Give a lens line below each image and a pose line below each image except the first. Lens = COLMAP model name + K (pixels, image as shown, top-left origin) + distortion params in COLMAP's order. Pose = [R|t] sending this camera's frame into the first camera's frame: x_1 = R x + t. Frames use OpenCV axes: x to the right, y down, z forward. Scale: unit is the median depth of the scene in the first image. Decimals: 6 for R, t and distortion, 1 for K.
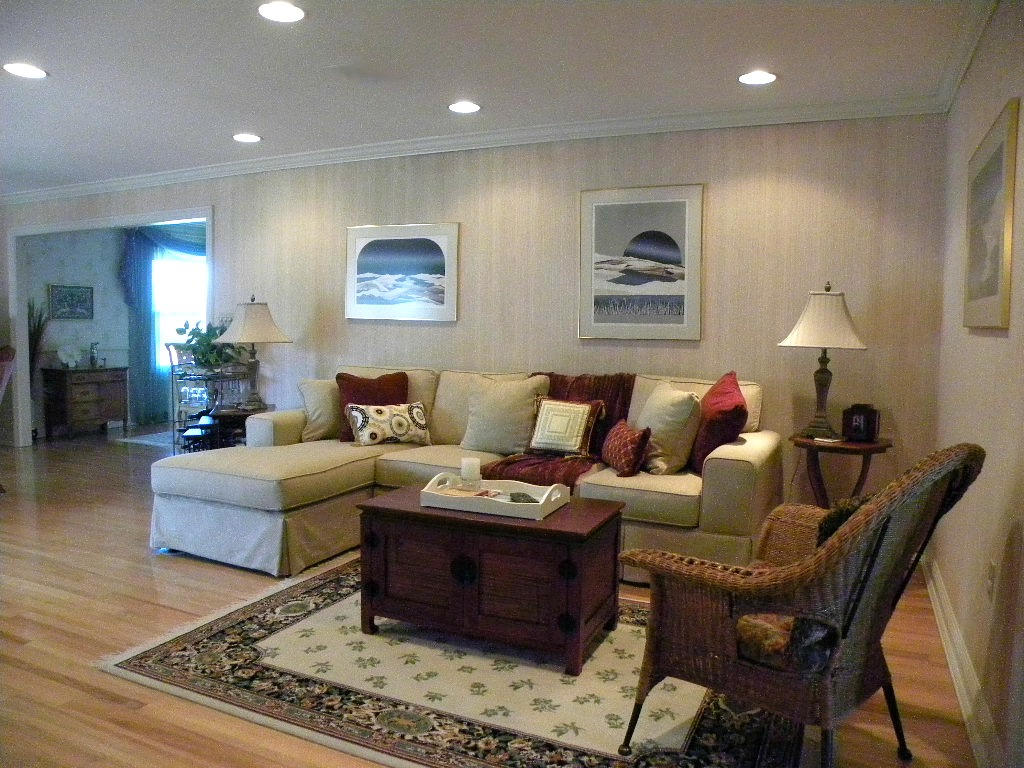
lens RADIAL K [[772.9, 0, 507.8], [0, 772.9, 385.3], [0, 0, 1]] dist [-0.130213, 0.041323]
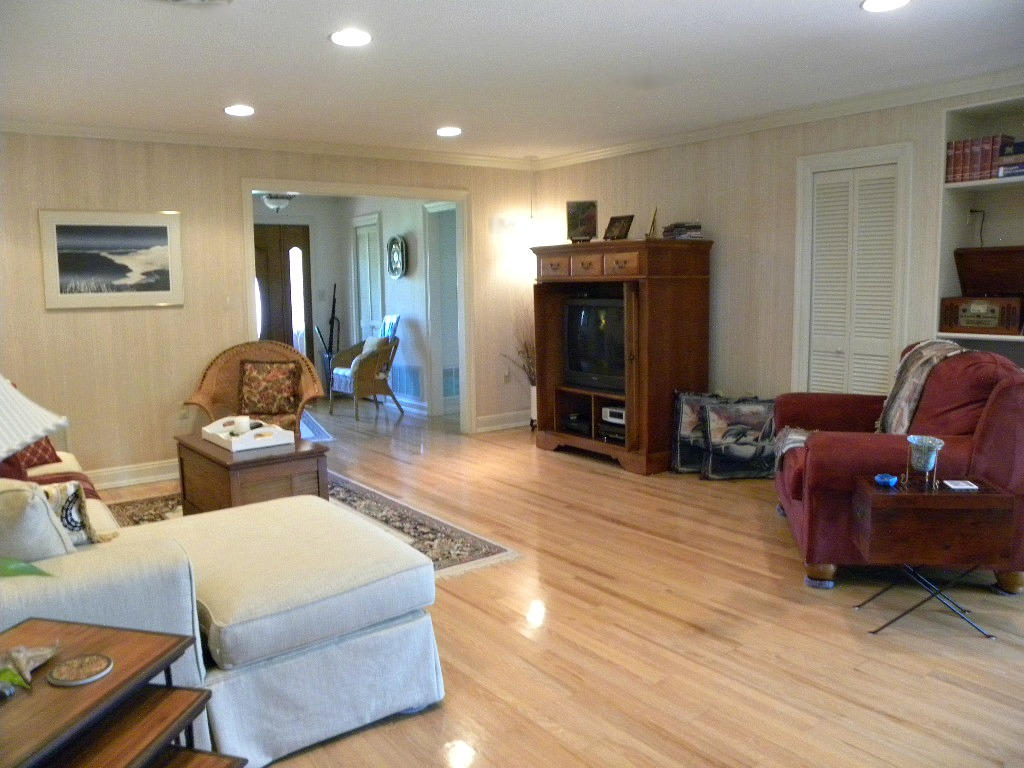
lens RADIAL K [[772.9, 0, 510.6], [0, 772.9, 382.5], [0, 0, 1]] dist [-0.130213, 0.041323]
pose [[-0.885224, -0.053716, 0.462053, -0.709111], [0.046740, 0.978012, 0.203246, -0.138334], [-0.462810, 0.201514, -0.863249, 1.299270]]
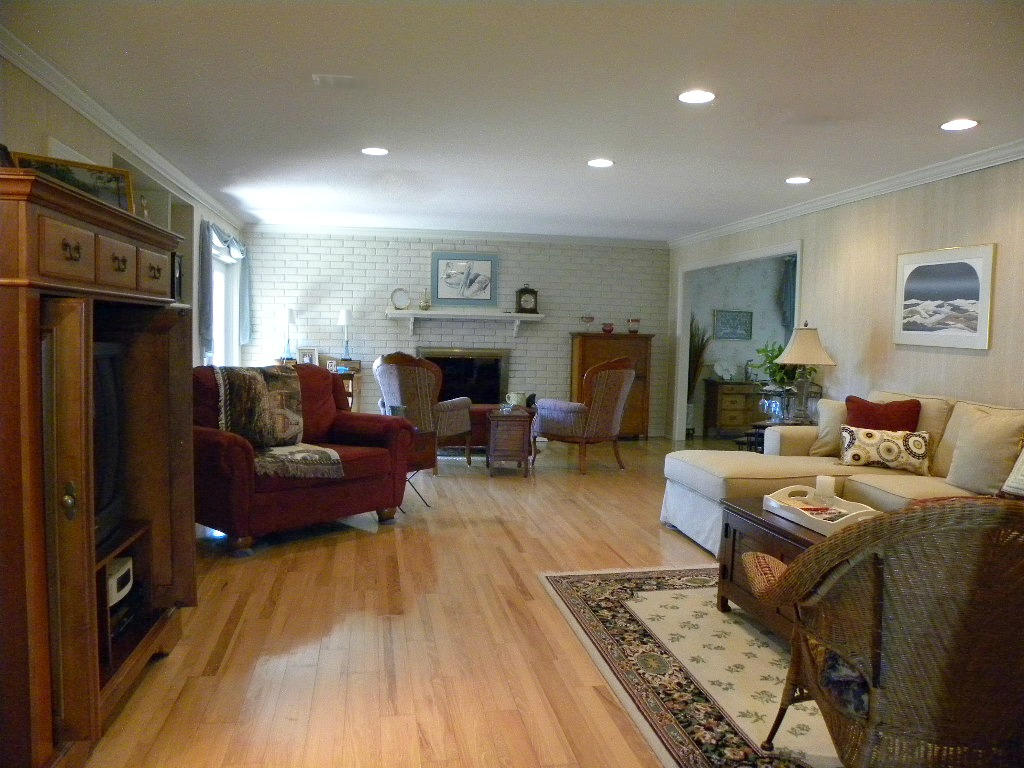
lens RADIAL K [[772.9, 0, 506.3], [0, 772.9, 380.8], [0, 0, 1]] dist [-0.130213, 0.041323]
pose [[0.571554, 0.053004, -0.818851, 0.380606], [-0.080440, 0.996724, 0.008371, -0.007718], [0.816613, 0.061084, 0.573945, 0.023118]]
